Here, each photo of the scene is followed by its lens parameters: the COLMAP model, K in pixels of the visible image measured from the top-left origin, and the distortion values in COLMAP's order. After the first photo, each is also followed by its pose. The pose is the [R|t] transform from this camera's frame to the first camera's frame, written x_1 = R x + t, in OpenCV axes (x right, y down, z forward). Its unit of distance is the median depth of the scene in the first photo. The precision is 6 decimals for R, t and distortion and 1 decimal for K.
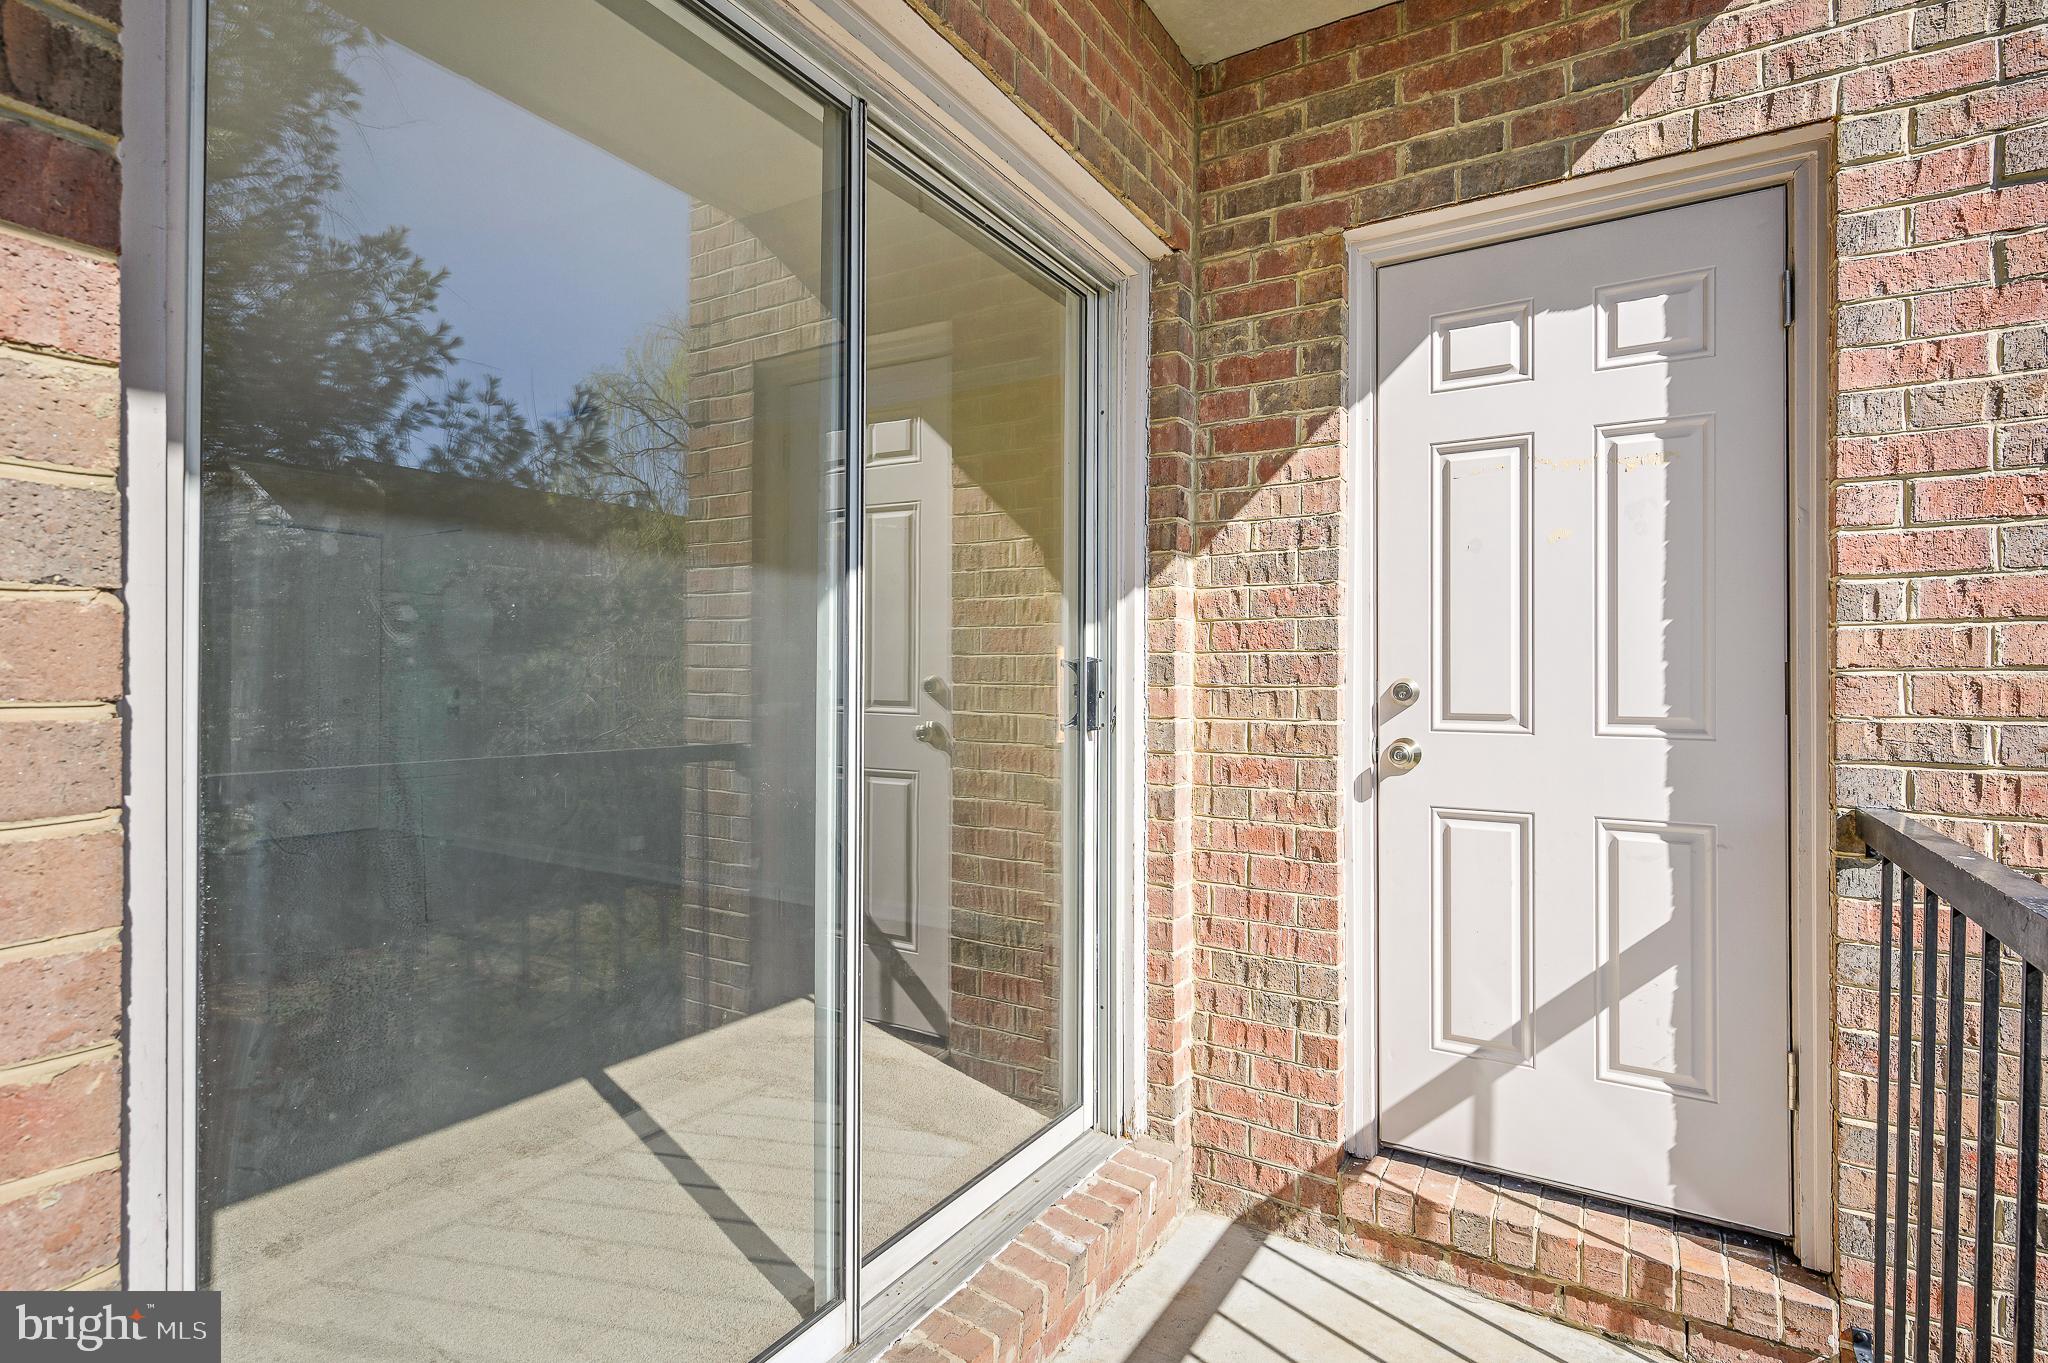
lens RADIAL K [[1006.6, 0, 1028.8], [0, 1006.6, 687.5], [0, 0, 1]] dist [0.000506, 0.000583]
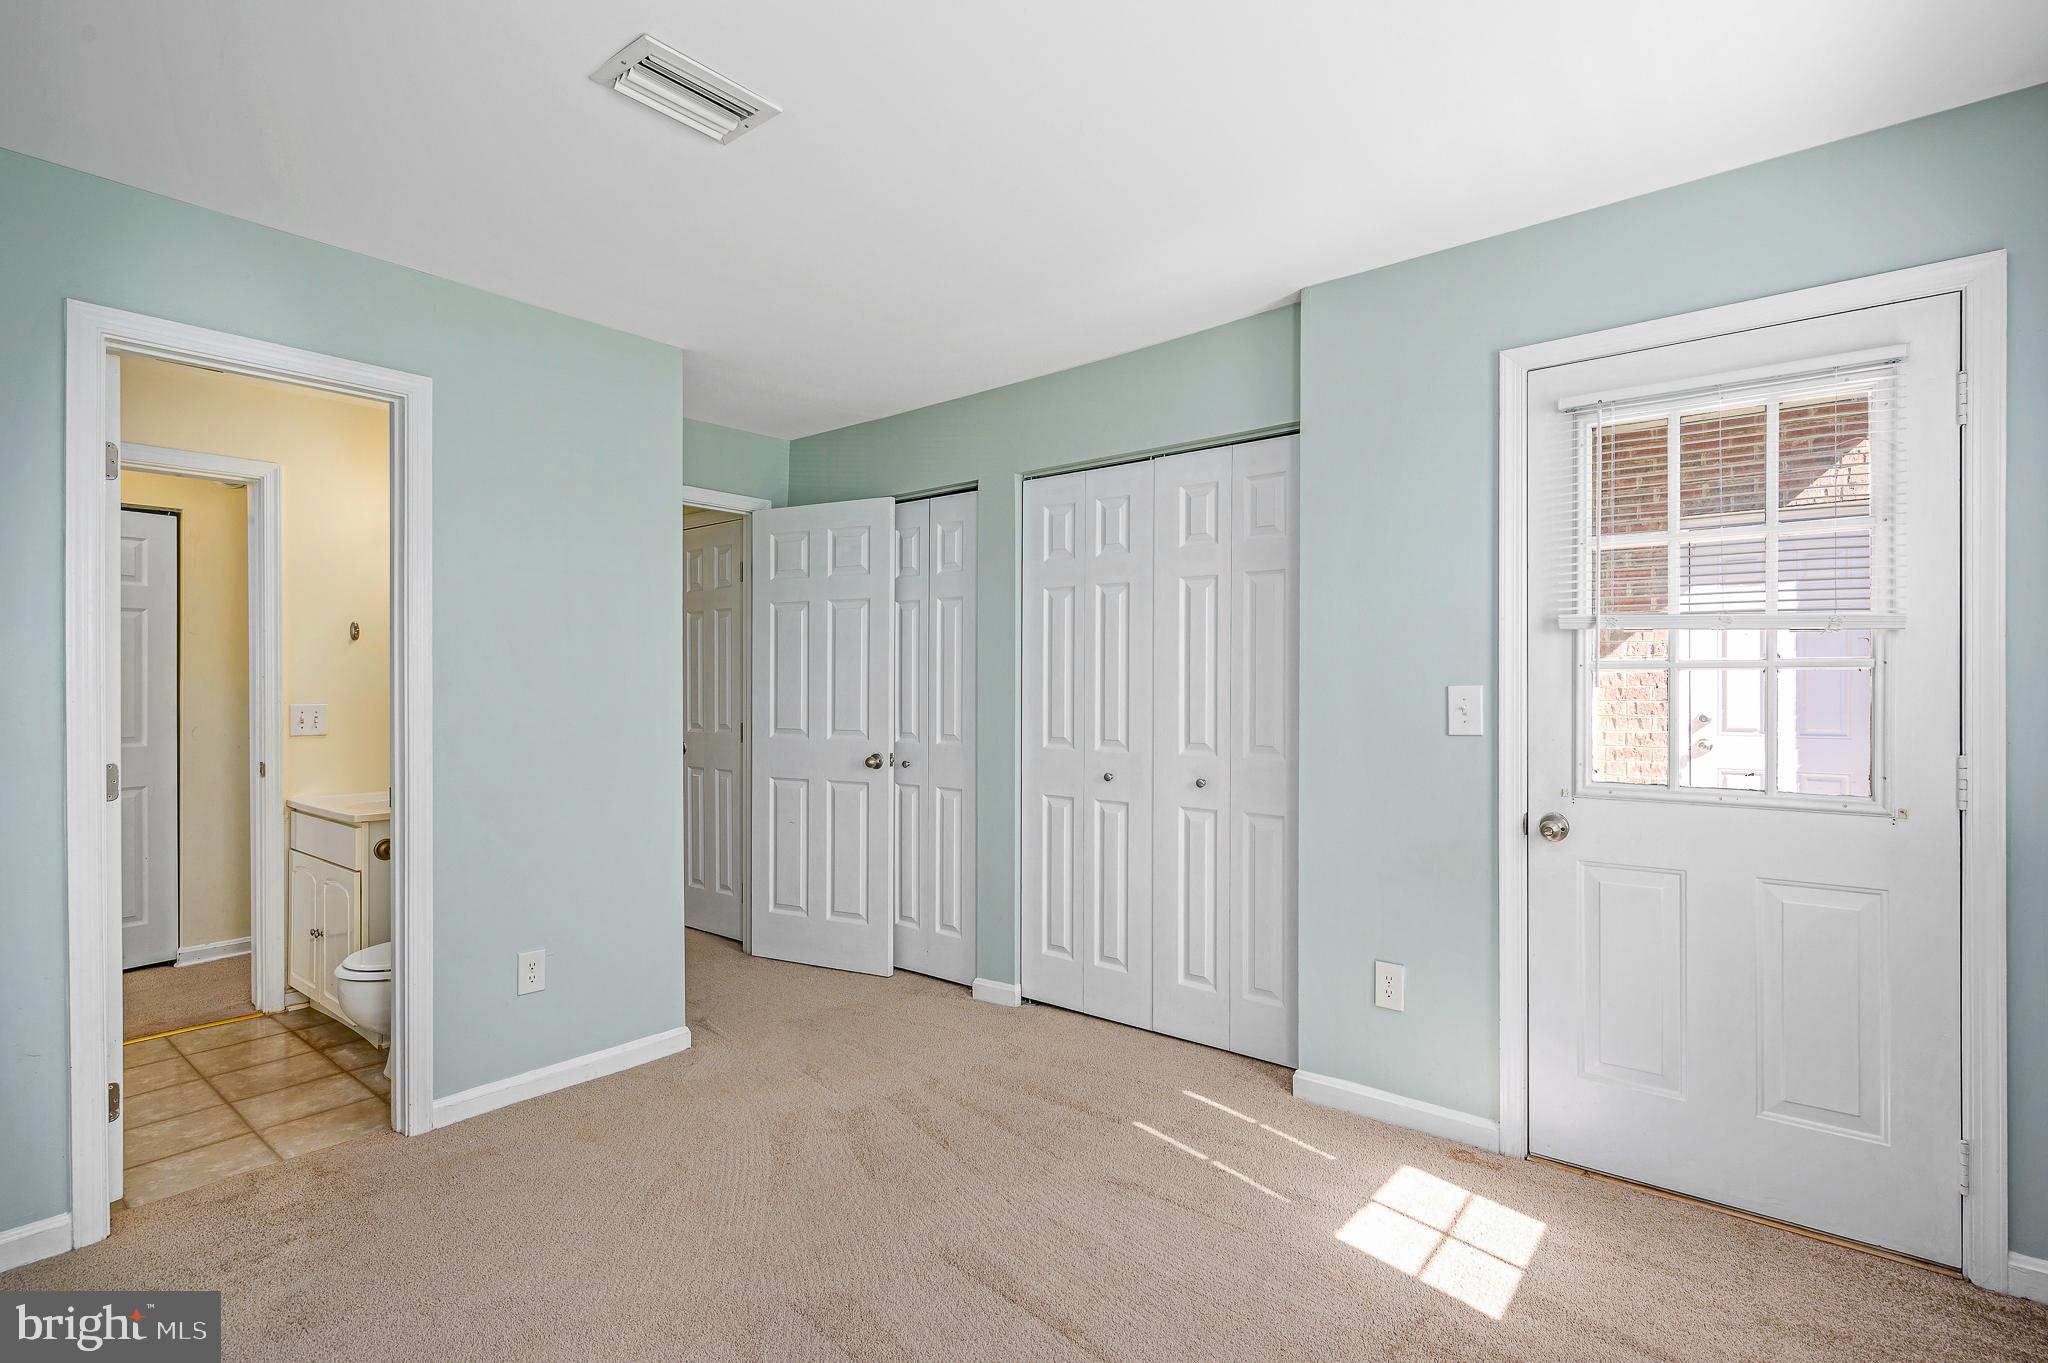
lens RADIAL K [[951.5, 0, 1027.2], [0, 951.5, 682.0], [0, 0, 1]] dist [0.000258, 0.001097]
pose [[0.995752, -0.005084, -0.091930, -1.049247], [0.005849, 0.999950, 0.008052, -0.115998], [0.091885, -0.008556, 0.995733, -1.423899]]
